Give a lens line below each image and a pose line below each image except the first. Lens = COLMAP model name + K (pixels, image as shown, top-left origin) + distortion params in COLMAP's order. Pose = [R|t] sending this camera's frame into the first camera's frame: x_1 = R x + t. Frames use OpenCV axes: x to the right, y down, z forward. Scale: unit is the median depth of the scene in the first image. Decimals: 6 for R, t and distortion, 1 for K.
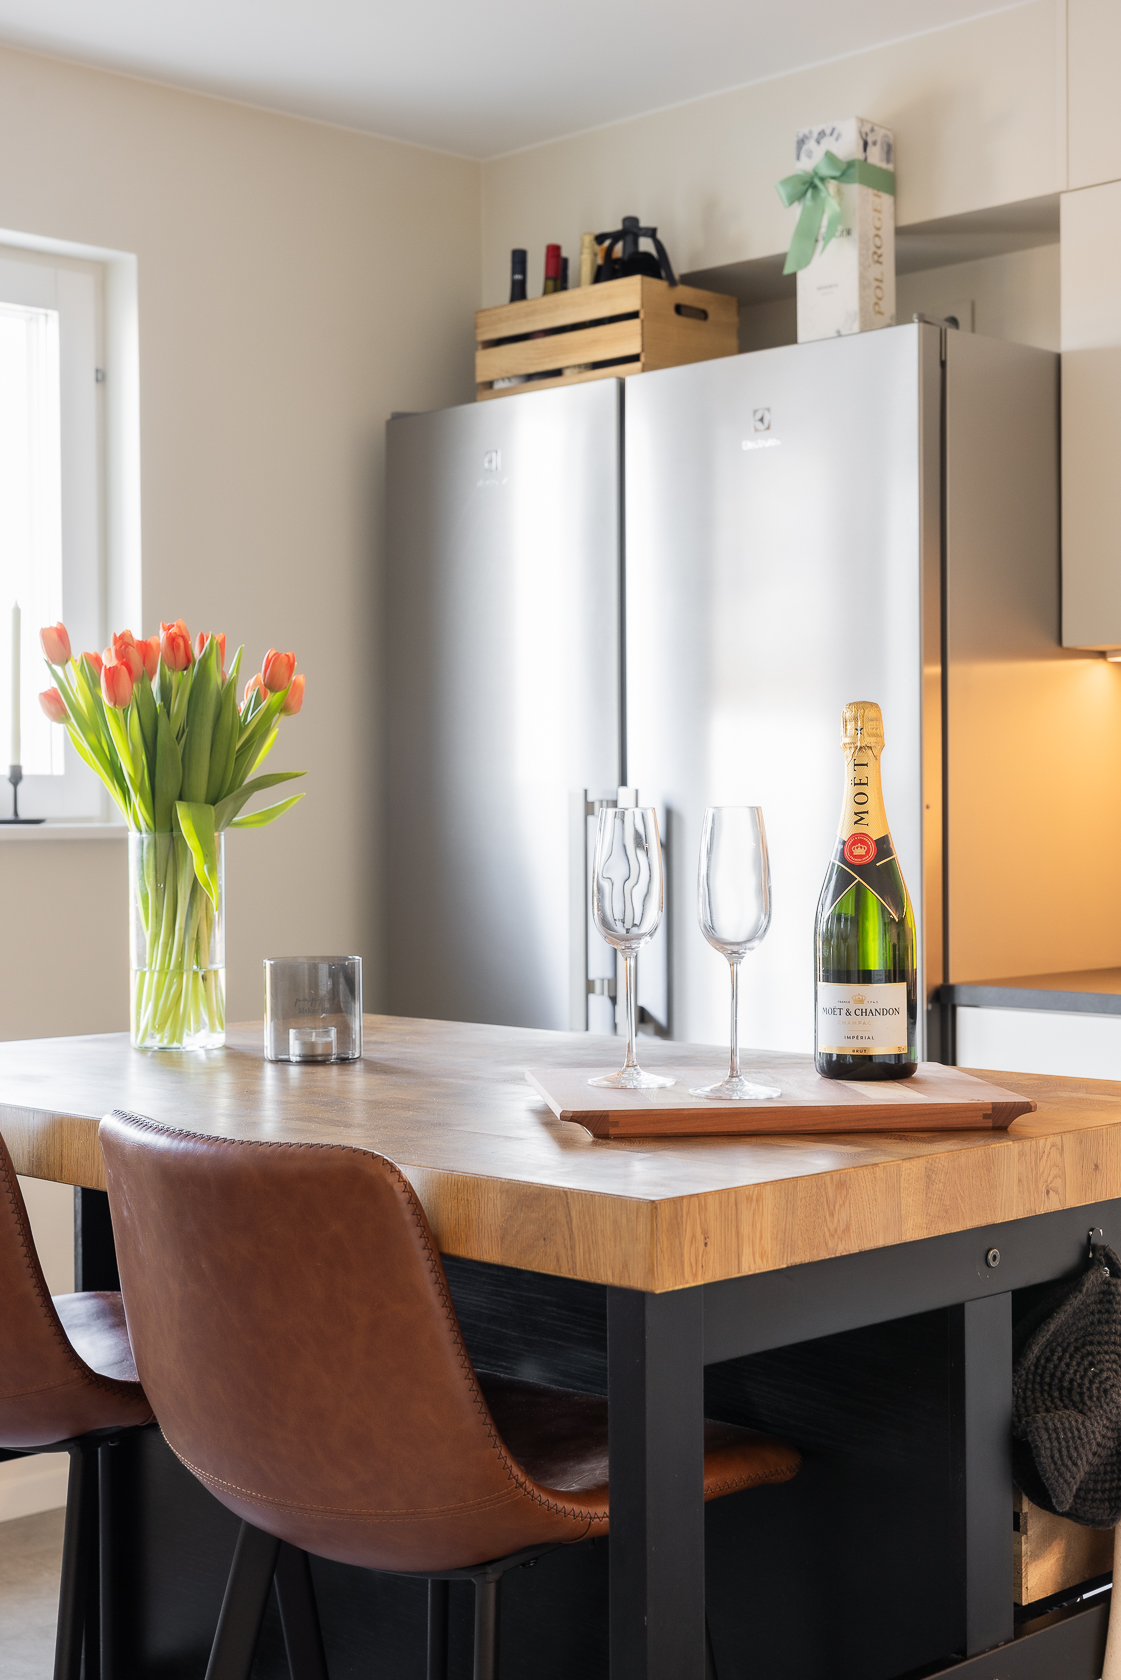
lens RADIAL K [[2387.2, 0, 559.6], [0, 2387.2, 862.6], [0, 0, 1]] dist [0.011728, 0.017641]
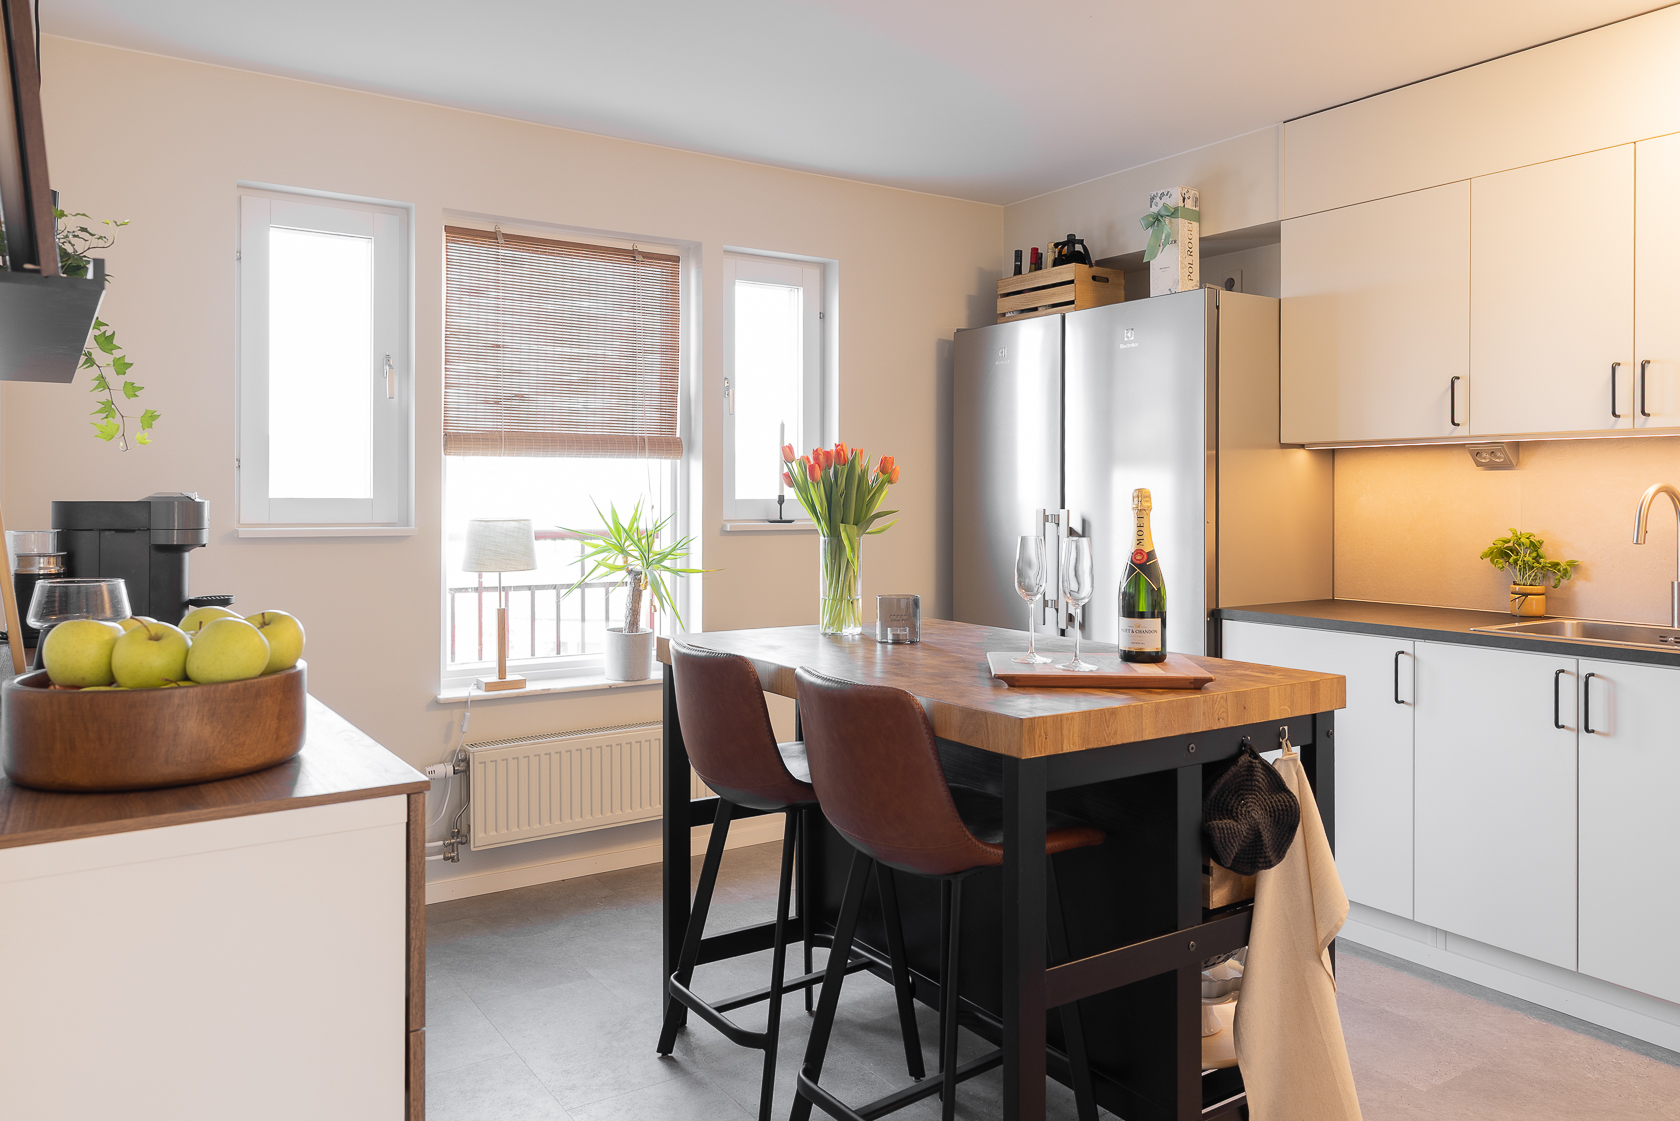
lens RADIAL K [[1194.6, 0, 843.0], [0, 1194.6, 519.4], [0, 0, 1]] dist [0.000001, 0.002571]
pose [[0.982075, 0.010679, -0.188189, 0.055407], [-0.011243, 0.999935, -0.001932, -0.029131], [0.188156, 0.004013, 0.982131, -0.100939]]
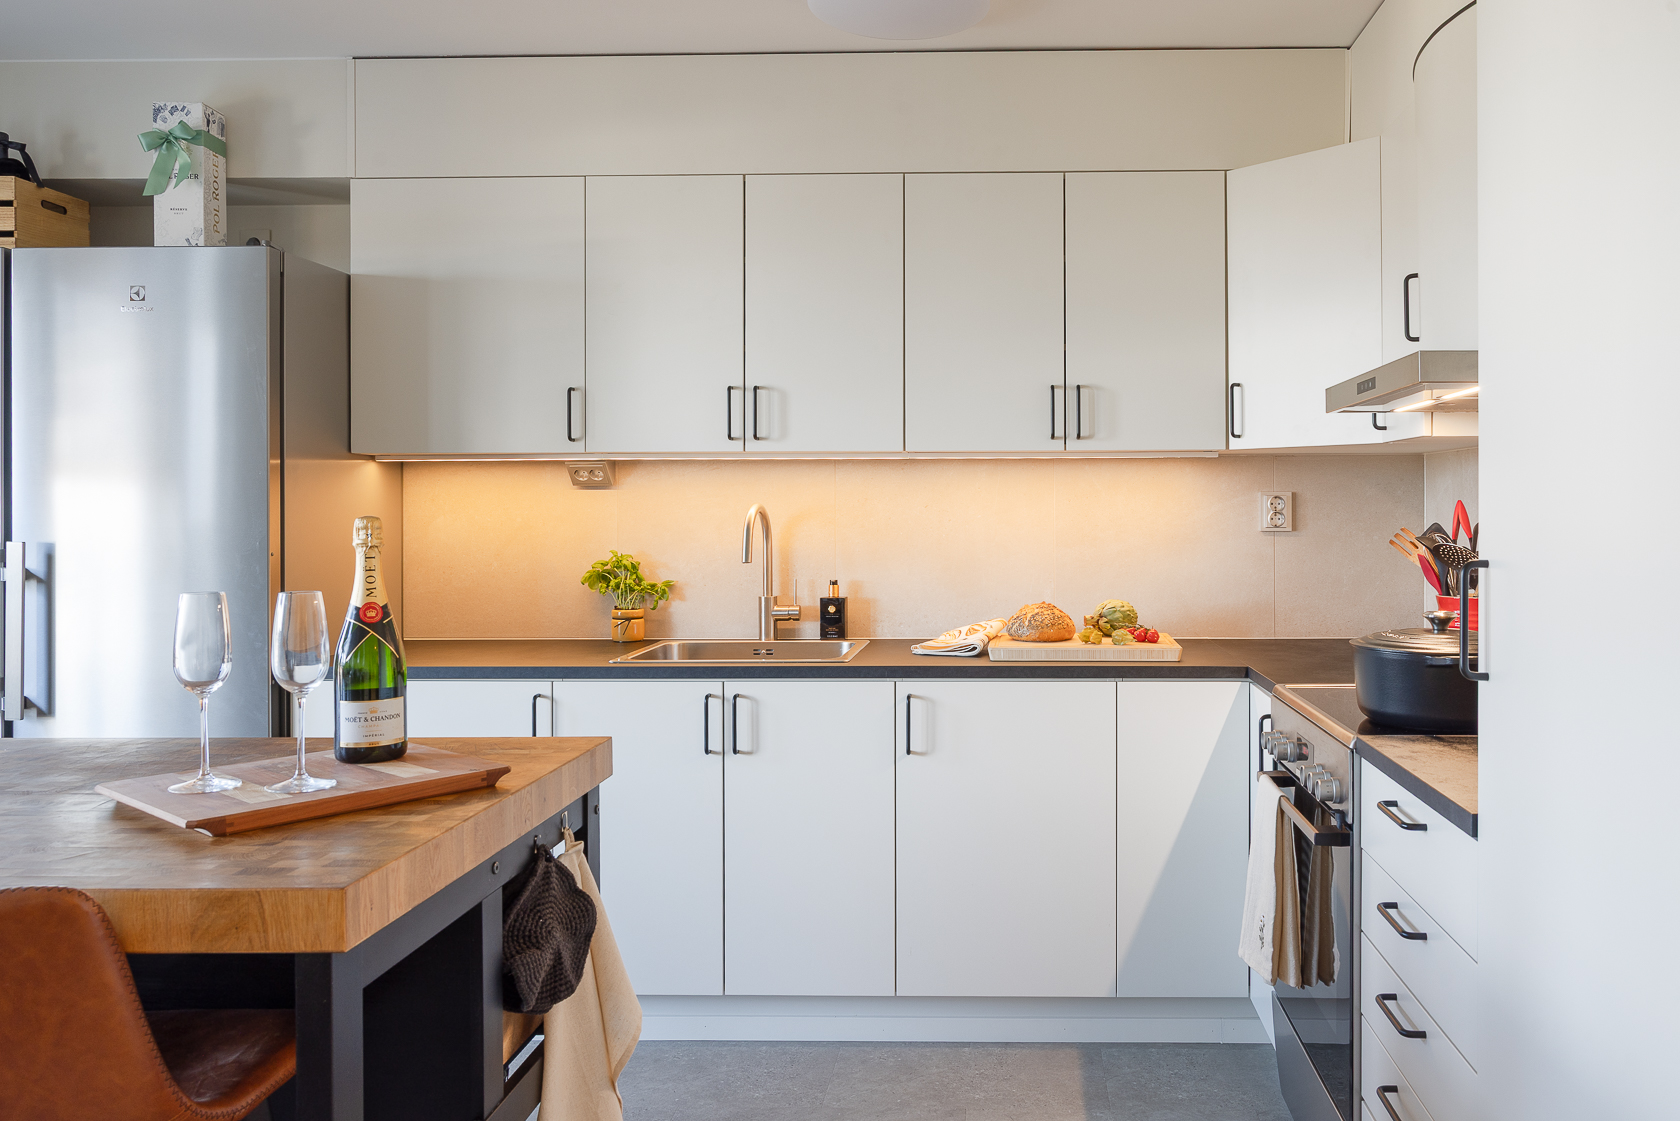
lens RADIAL K [[1271.8, 0, 979.6], [0, 1271.8, 513.6], [0, 0, 1]] dist [-0.009402, 0.002788]
pose [[0.707160, -0.000218, 0.707053, -0.150454], [0.015212, 0.999773, -0.014905, -0.043902], [-0.706890, 0.021296, 0.707003, 0.119499]]
